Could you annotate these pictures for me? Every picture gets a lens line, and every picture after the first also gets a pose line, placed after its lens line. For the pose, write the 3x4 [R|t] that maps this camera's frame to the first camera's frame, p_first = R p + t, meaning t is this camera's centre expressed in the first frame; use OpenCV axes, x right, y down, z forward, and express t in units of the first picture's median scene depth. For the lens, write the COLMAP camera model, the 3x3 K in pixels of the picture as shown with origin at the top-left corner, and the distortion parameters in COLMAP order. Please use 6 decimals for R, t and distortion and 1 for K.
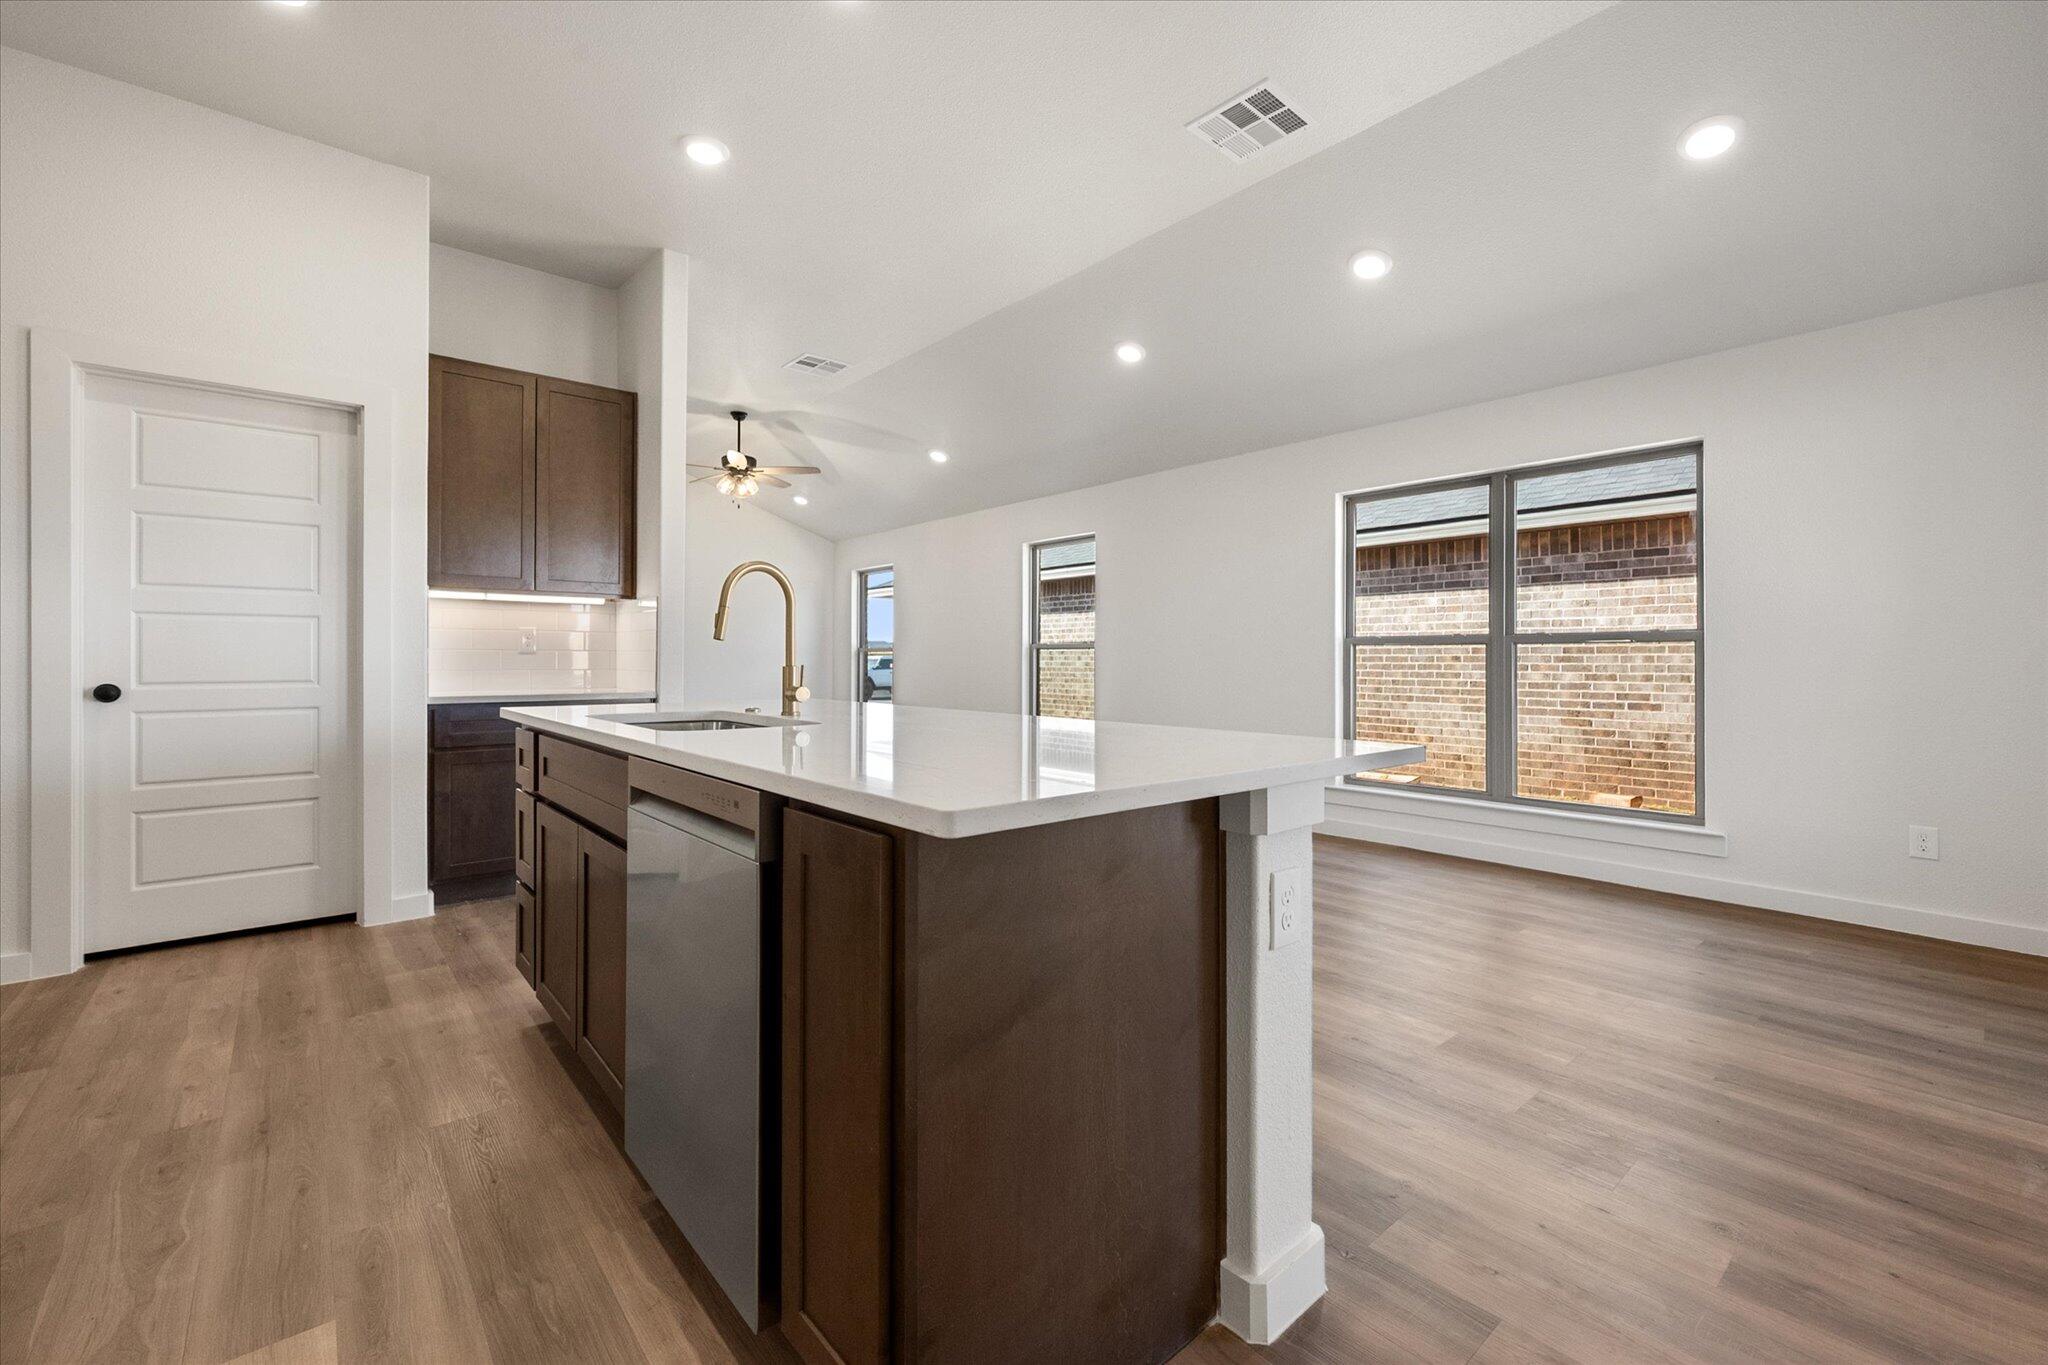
lens RADIAL K [[825.7, 0, 1066.0], [0, 825.7, 659.1], [0, 0, 1]] dist [-0.015355, -0.000142]
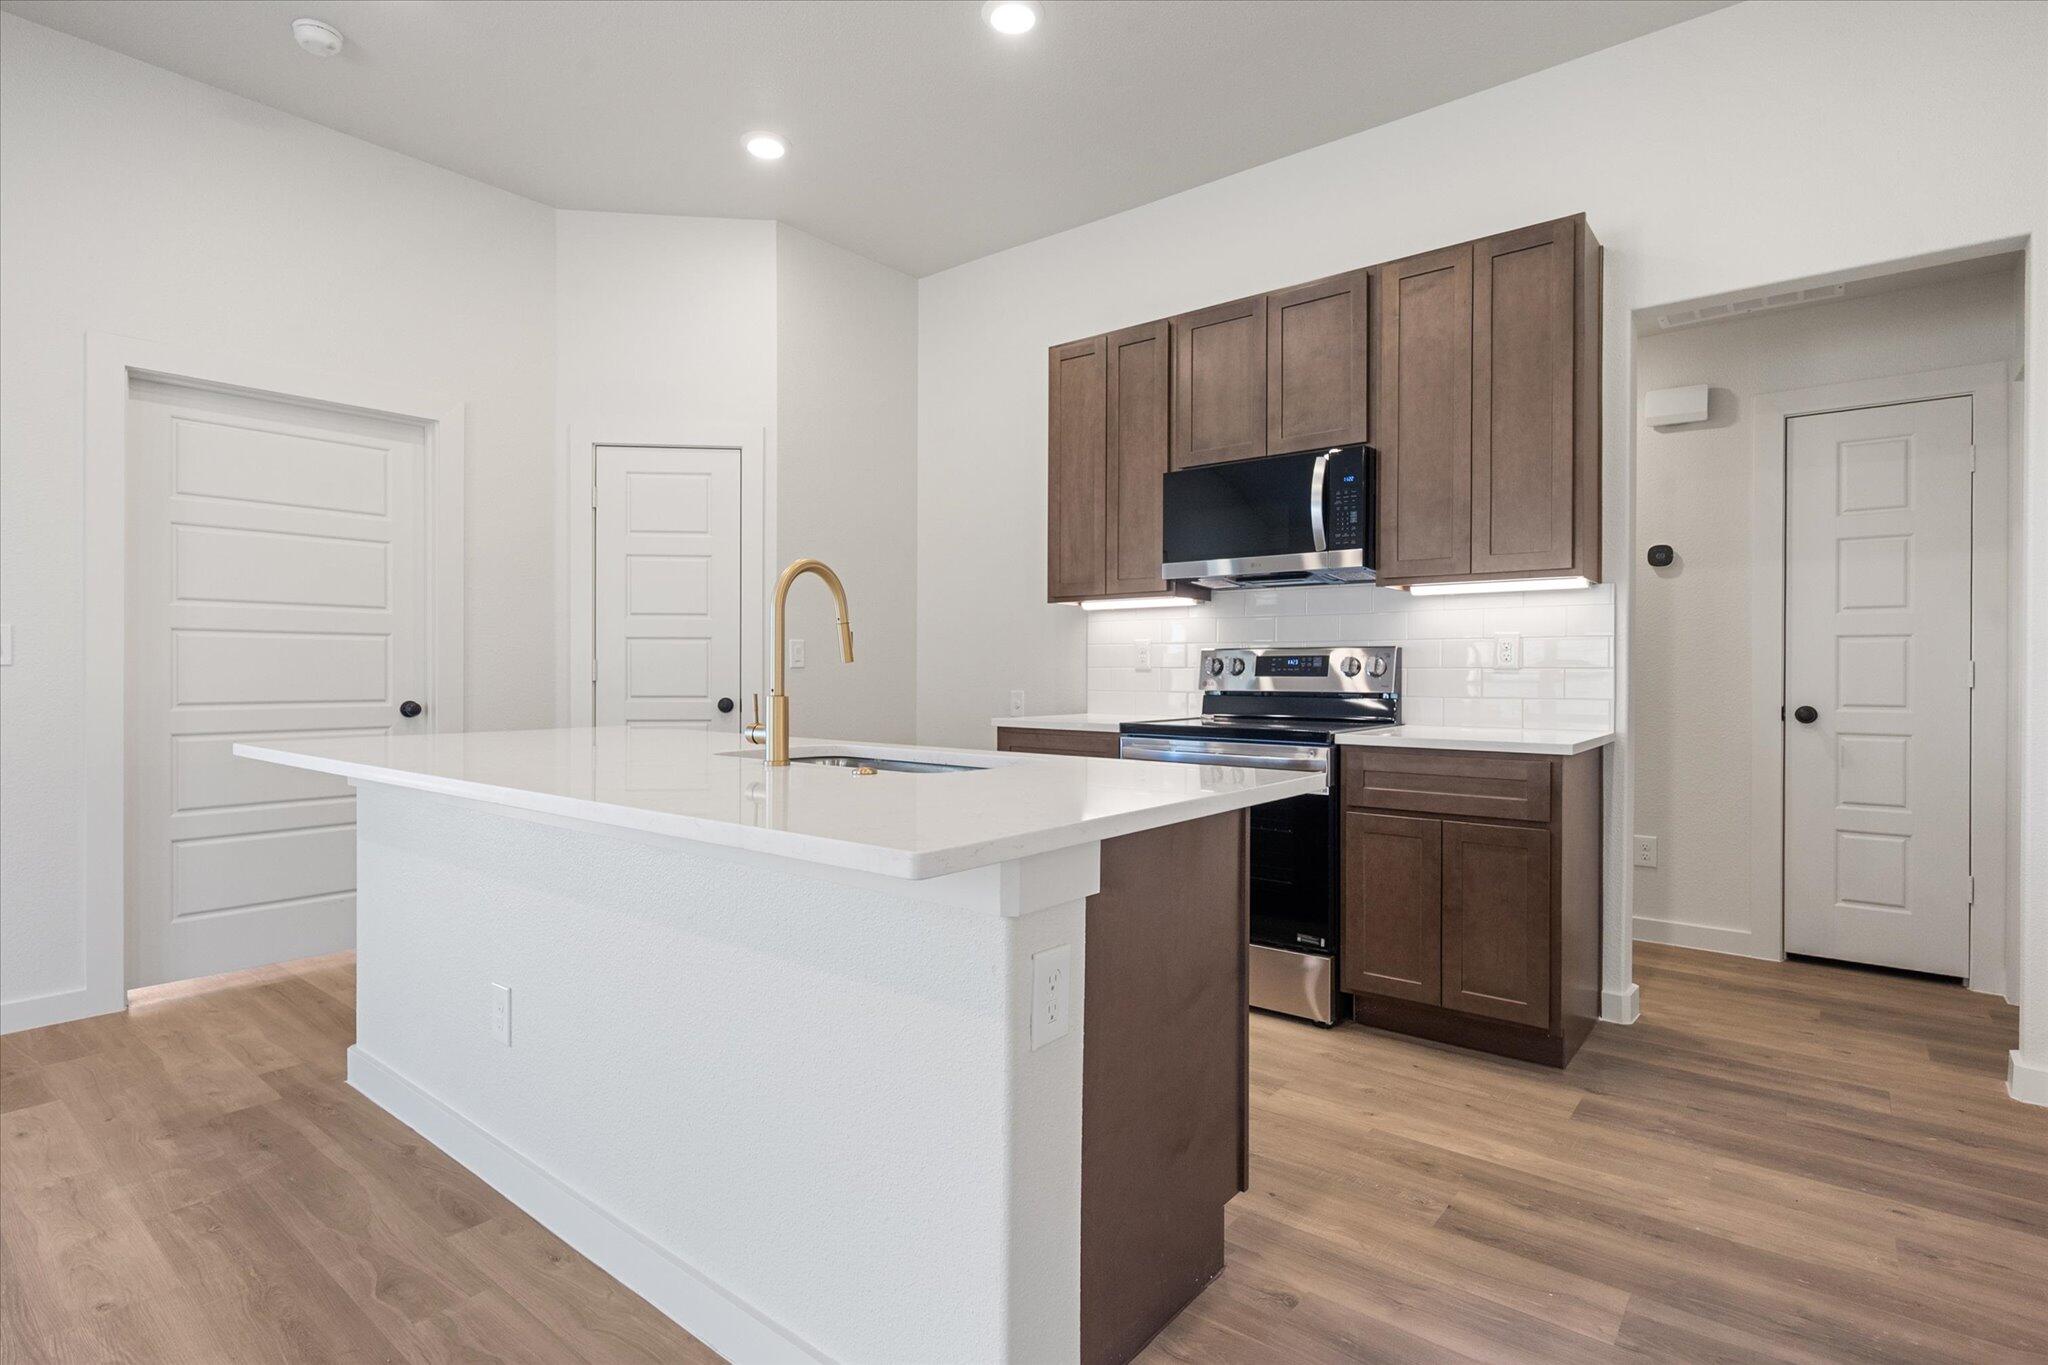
lens RADIAL K [[1013.0, 0, 1027.6], [0, 1013.0, 673.3], [0, 0, 1]] dist [-0.000459, 0.000038]
pose [[-0.989534, -0.003879, -0.144251, -0.396077], [-0.004295, 0.999987, 0.002570, -0.013443], [0.144239, 0.003163, -0.989538, 1.785667]]
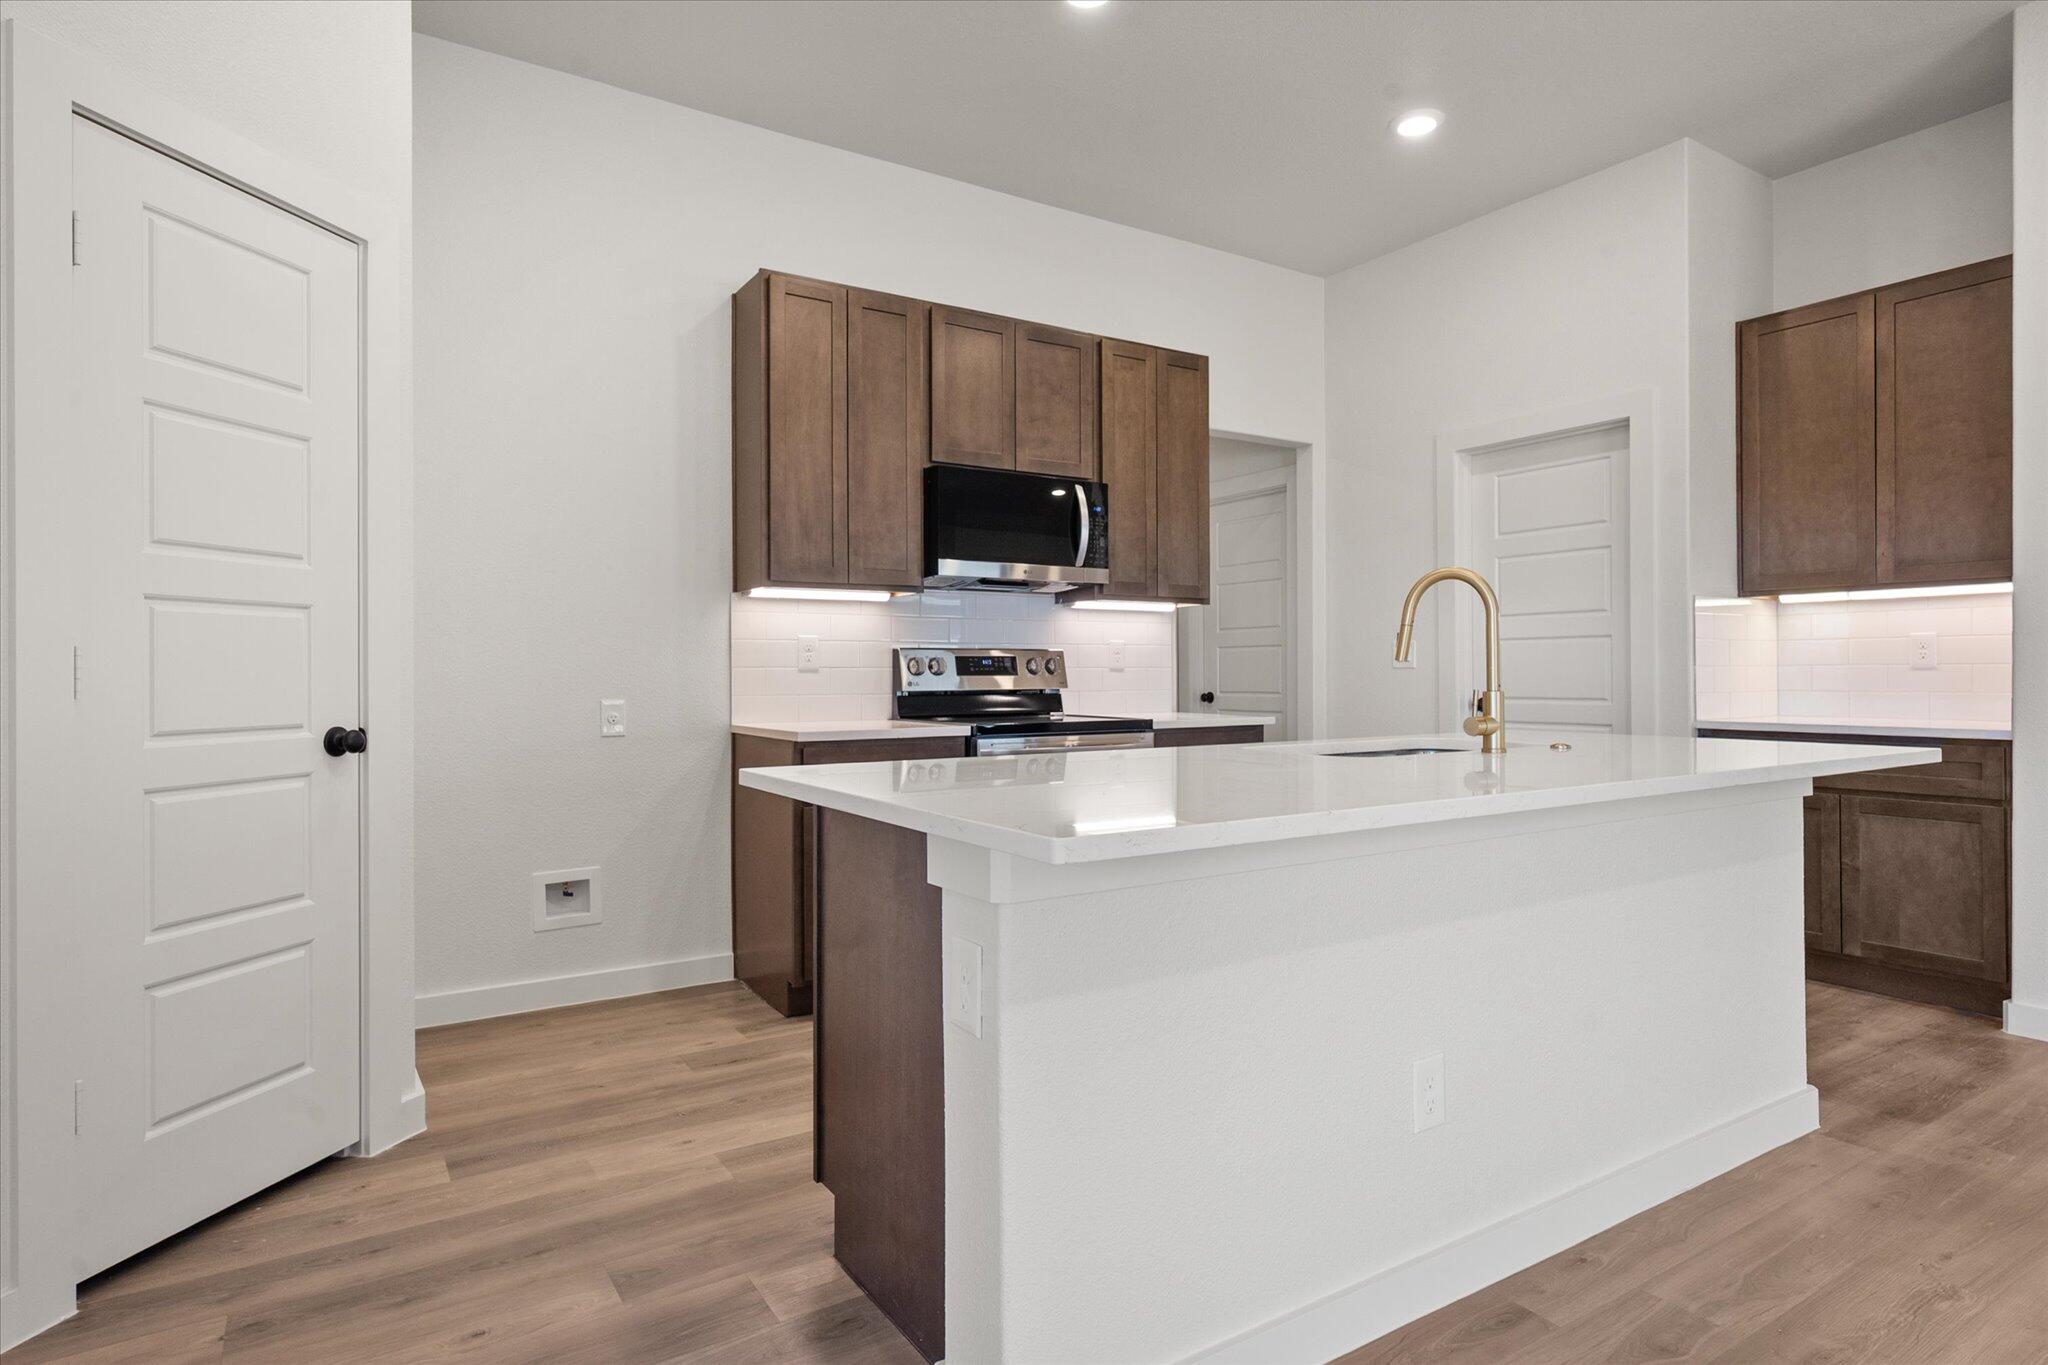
lens RADIAL K [[1115.0, 0, 1023.7], [0, 1115.0, 674.3], [0, 0, 1]] dist [-0.000885, 0.000193]
pose [[-0.182379, 0.001600, -0.983227, 0.756929], [0.002503, 0.999996, 0.001163, -0.010667], [0.983225, -0.002249, -0.182383, 0.708247]]
